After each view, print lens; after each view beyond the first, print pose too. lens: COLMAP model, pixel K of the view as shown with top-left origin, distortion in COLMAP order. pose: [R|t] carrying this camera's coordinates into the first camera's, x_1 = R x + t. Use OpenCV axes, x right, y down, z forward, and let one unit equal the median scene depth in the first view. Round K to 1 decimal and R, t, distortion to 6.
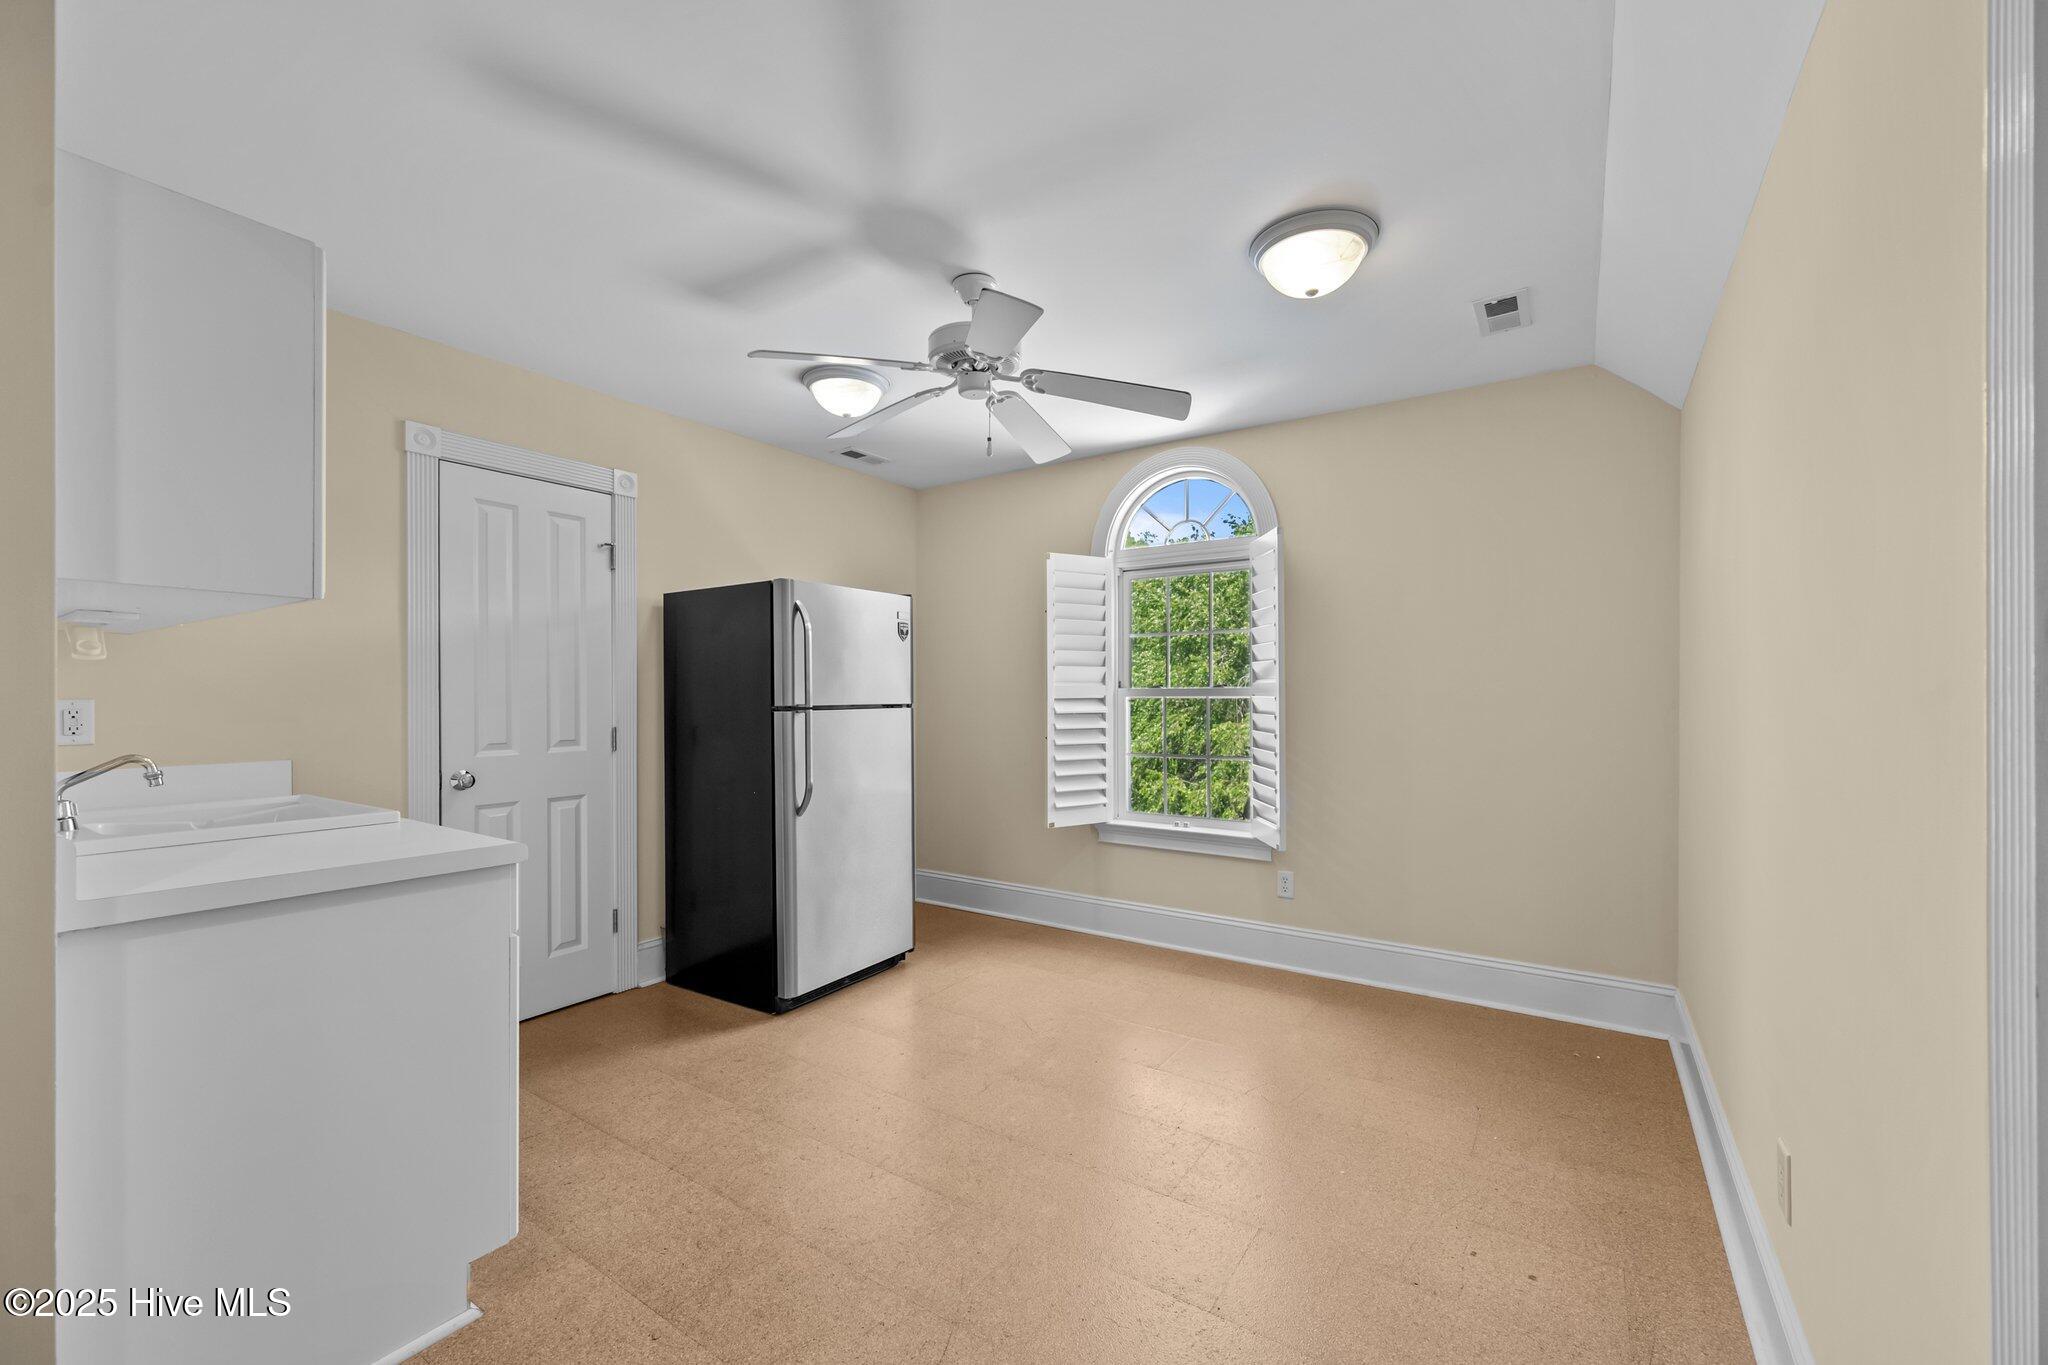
lens RADIAL K [[813.2, 0, 1019.5], [0, 813.2, 698.9], [0, 0, 1]] dist [-0.000620, -0.000412]
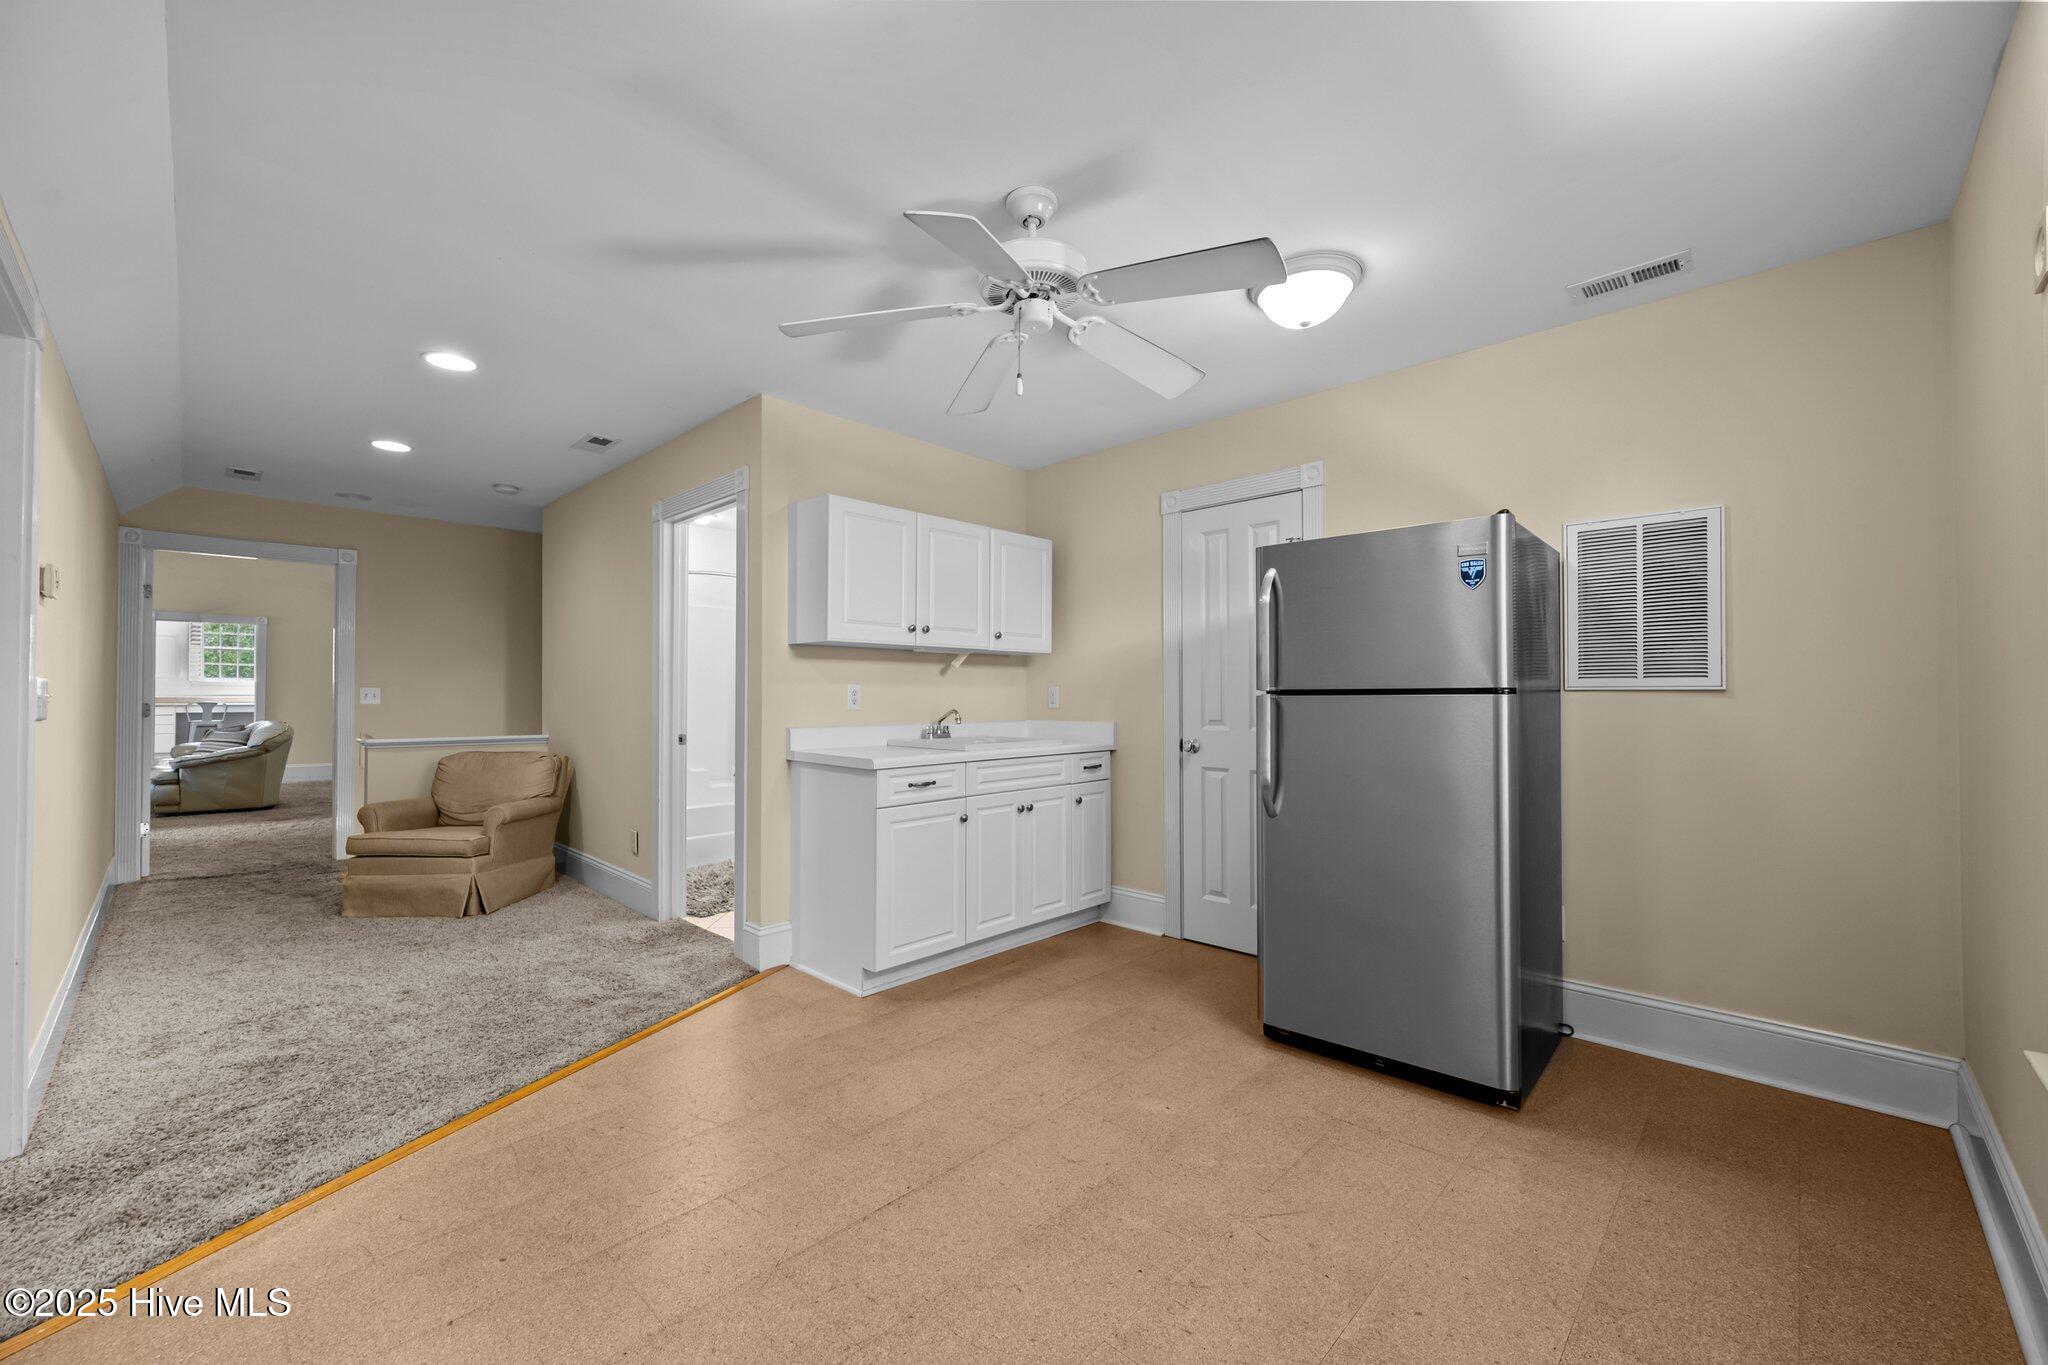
lens RADIAL K [[776.6, 0, 1023.4], [0, 776.6, 705.4], [0, 0, 1]] dist [0.000174, -0.000029]
pose [[-0.173851, 0.014935, -0.984659, 0.613051], [0.007078, 0.999878, 0.013916, 0.012305], [0.984746, -0.004550, -0.173936, 0.930183]]
